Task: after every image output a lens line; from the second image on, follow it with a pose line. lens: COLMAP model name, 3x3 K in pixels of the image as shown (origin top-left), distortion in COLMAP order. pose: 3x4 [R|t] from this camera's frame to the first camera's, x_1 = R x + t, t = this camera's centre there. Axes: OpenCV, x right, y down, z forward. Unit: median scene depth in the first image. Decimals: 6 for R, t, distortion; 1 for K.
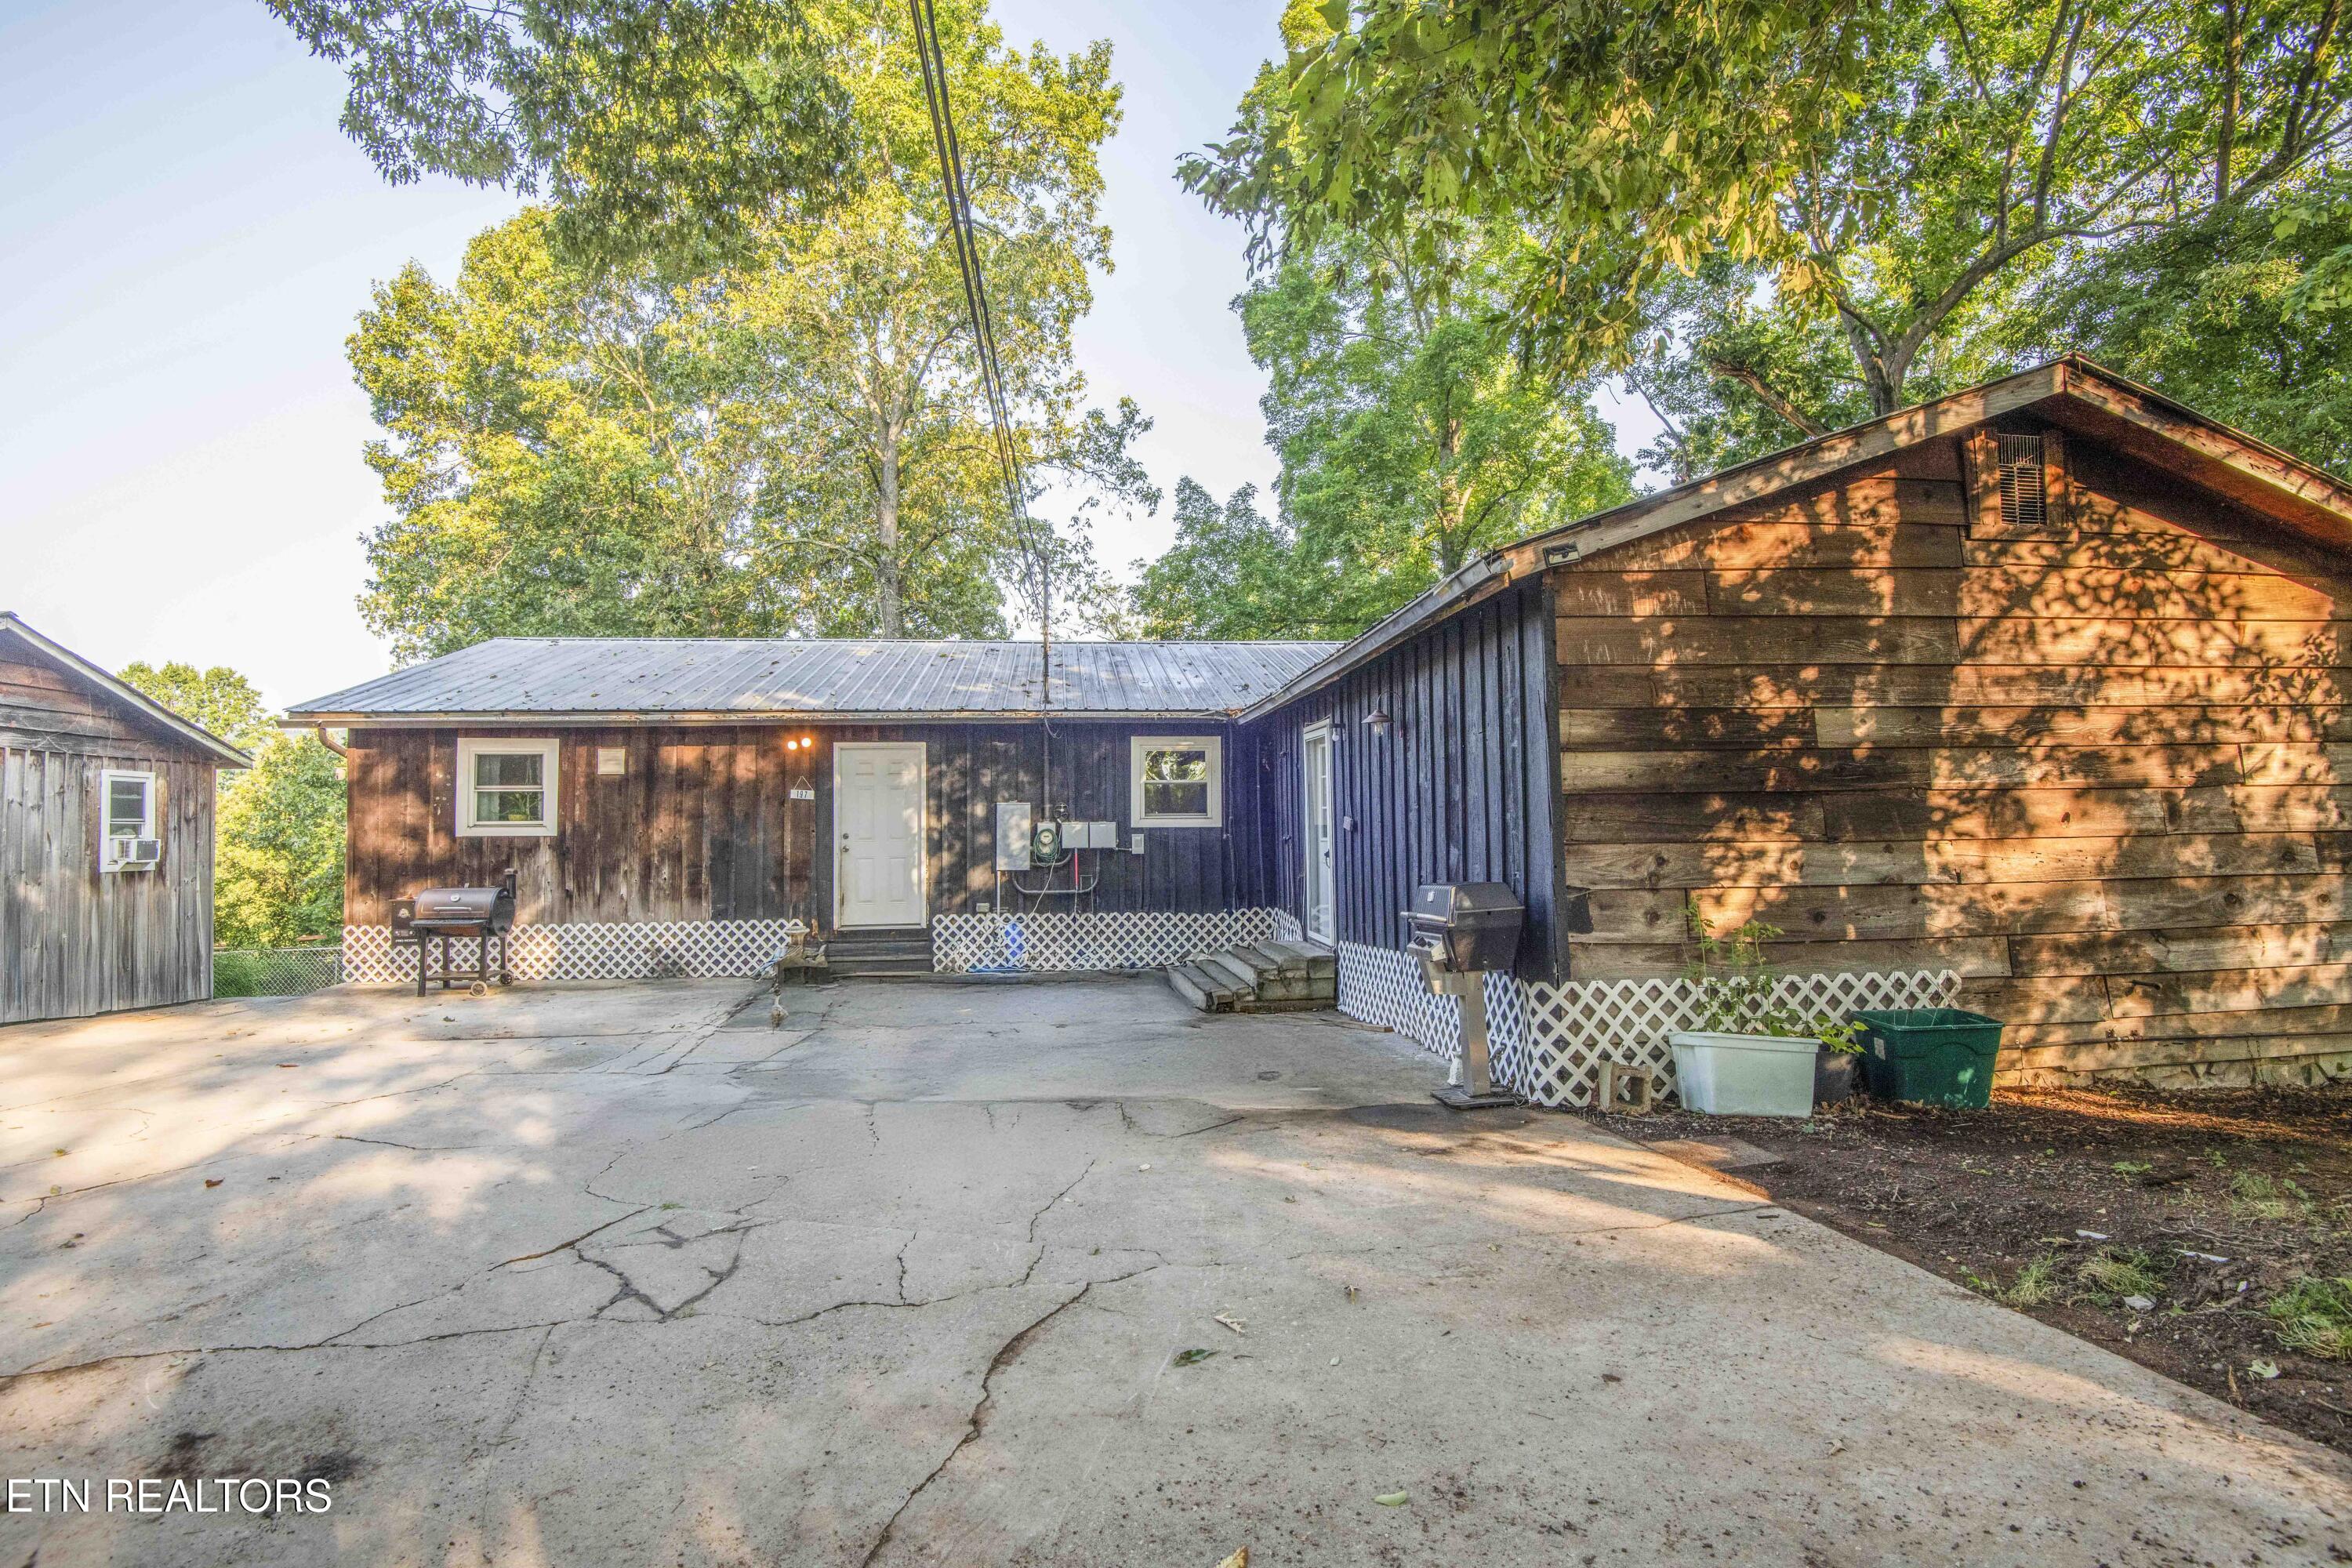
lens RADIAL K [[1071.4, 0, 1155.4], [0, 1071.4, 778.3], [0, 0, 1]] dist [0.000306, -0.033873]
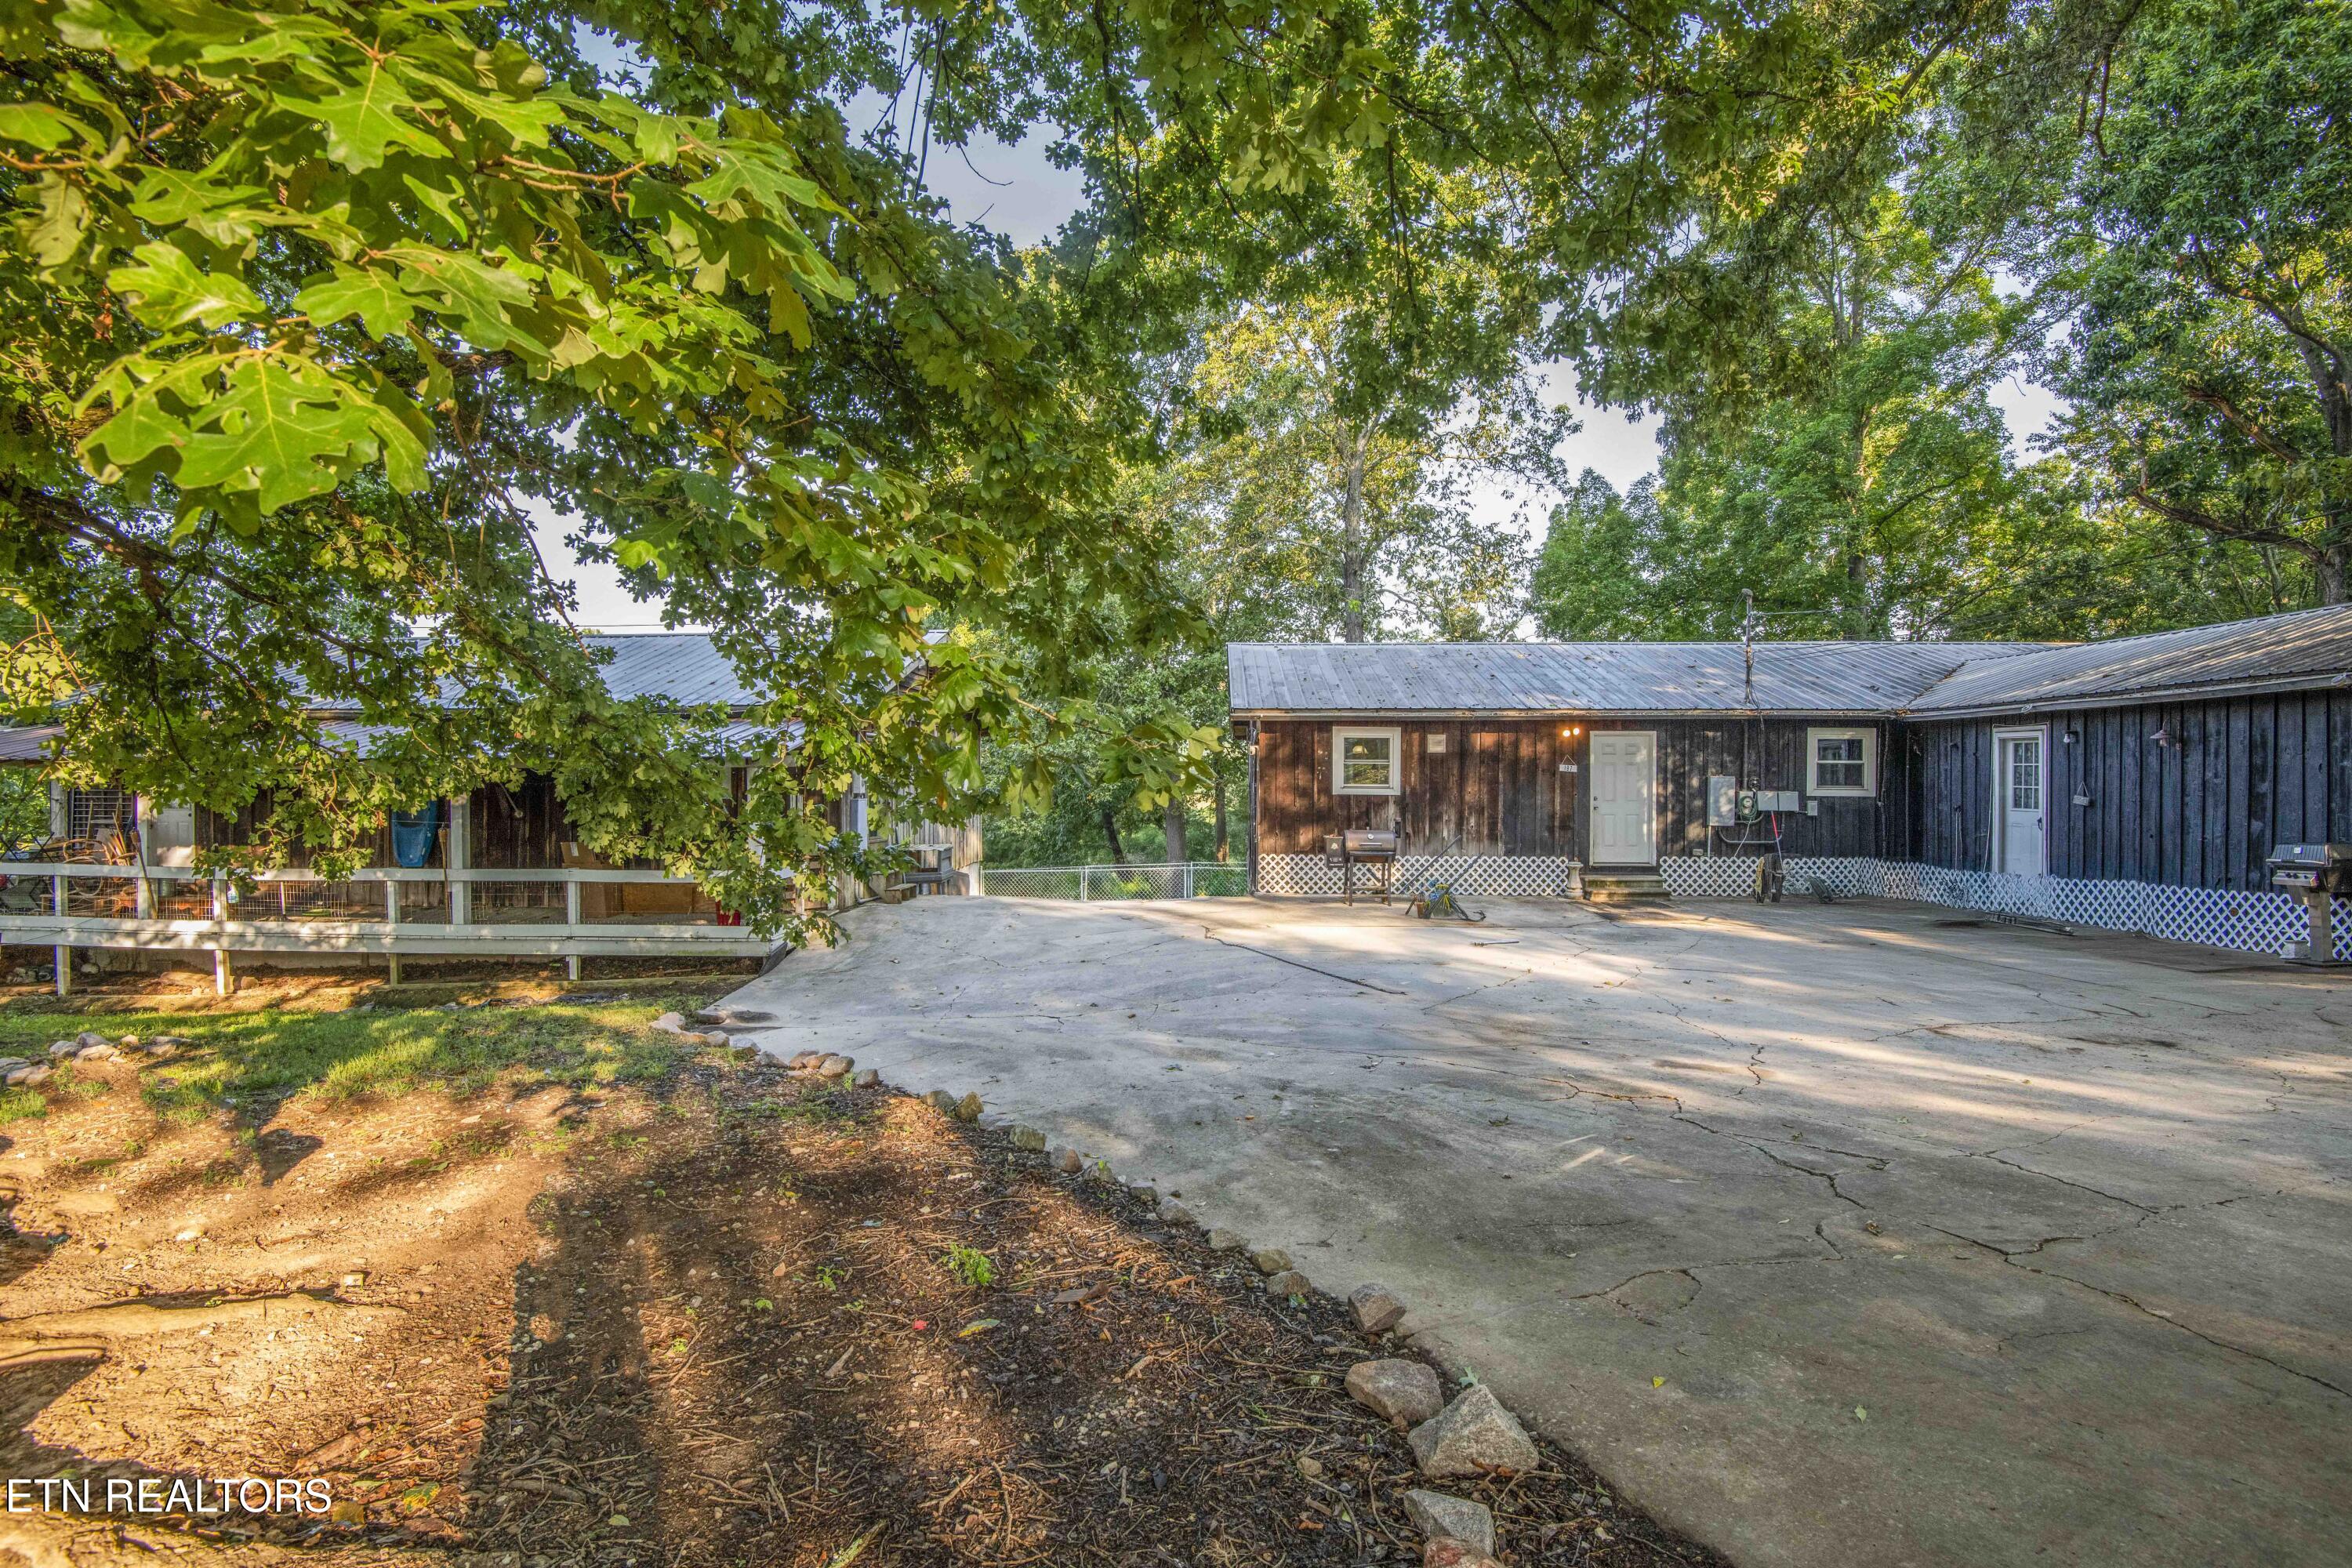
lens RADIAL K [[1090.5, 0, 1185.9], [0, 1090.5, 778.0], [0, 0, 1]] dist [-0.024317, -0.011651]
pose [[0.986675, 0.014318, -0.162074, -0.592674], [-0.009471, 0.999486, 0.030638, -0.011168], [0.162430, -0.028695, 0.986303, -0.482451]]
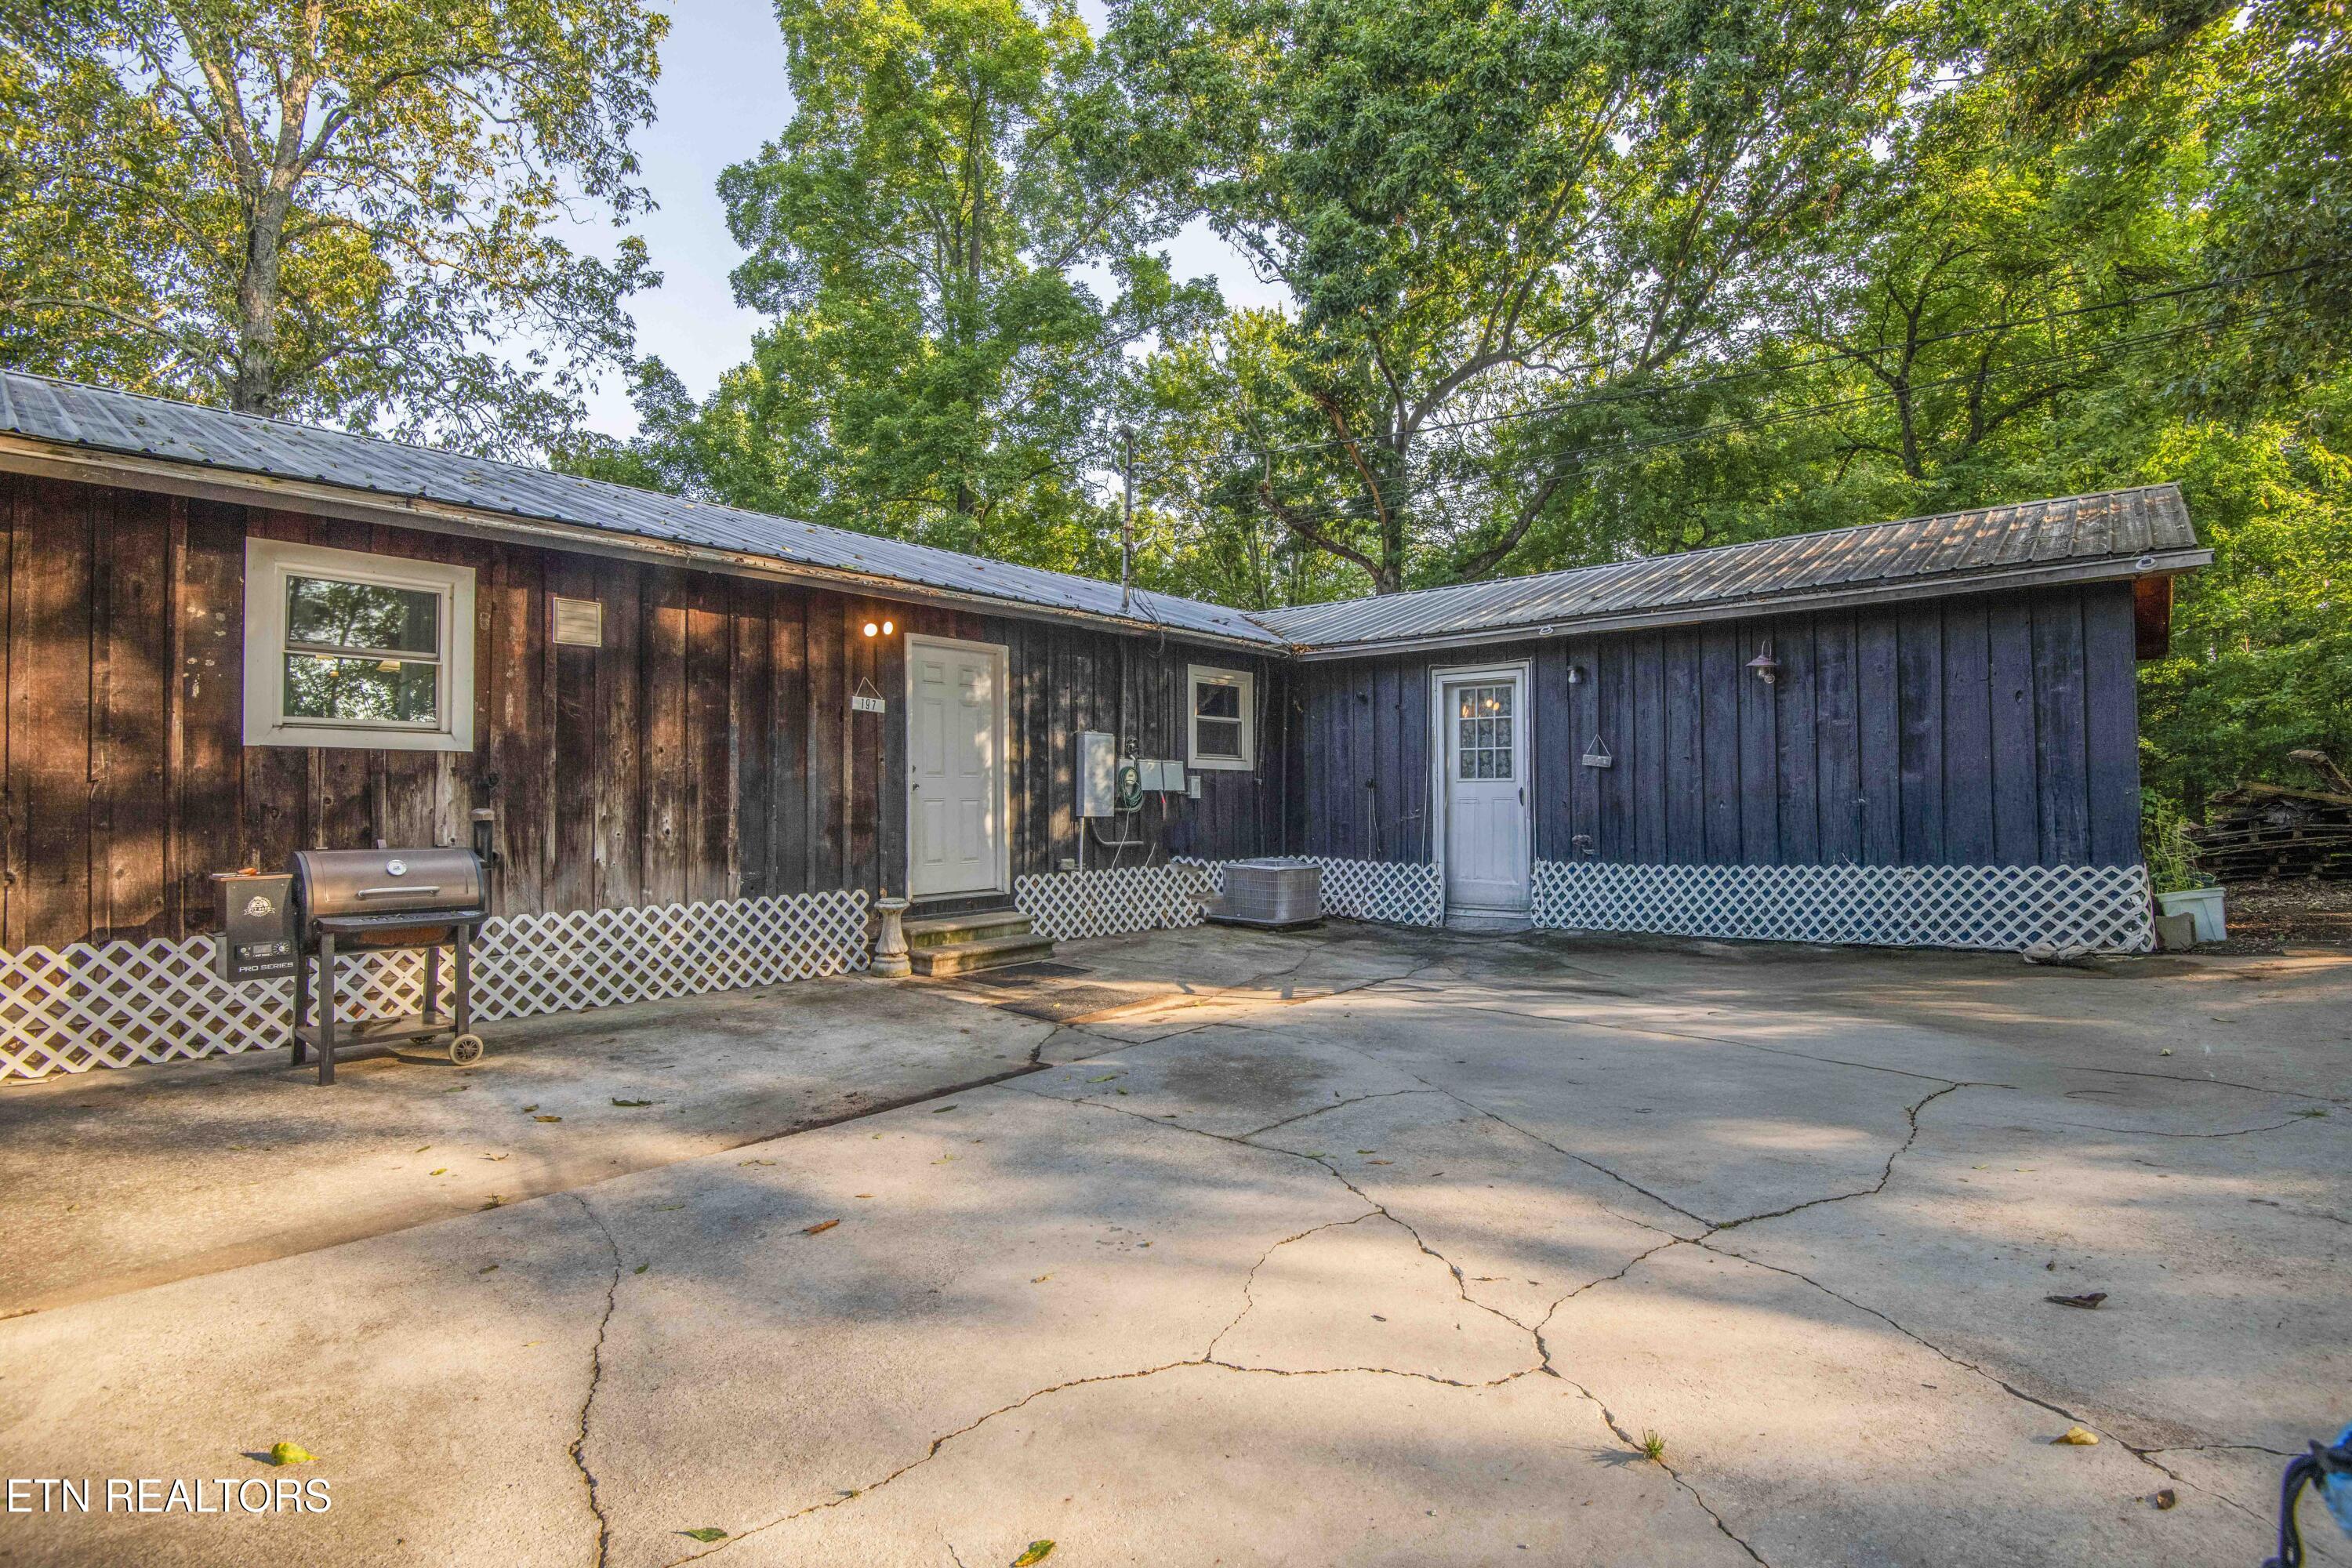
lens RADIAL K [[1071.4, 0, 1155.4], [0, 1071.4, 778.3], [0, 0, 1]] dist [0.000306, -0.033873]
pose [[0.752645, 0.019211, 0.658146, -0.636592], [-0.021288, 0.999762, -0.004839, 0.061132], [-0.658082, -0.010368, 0.752875, 0.373256]]
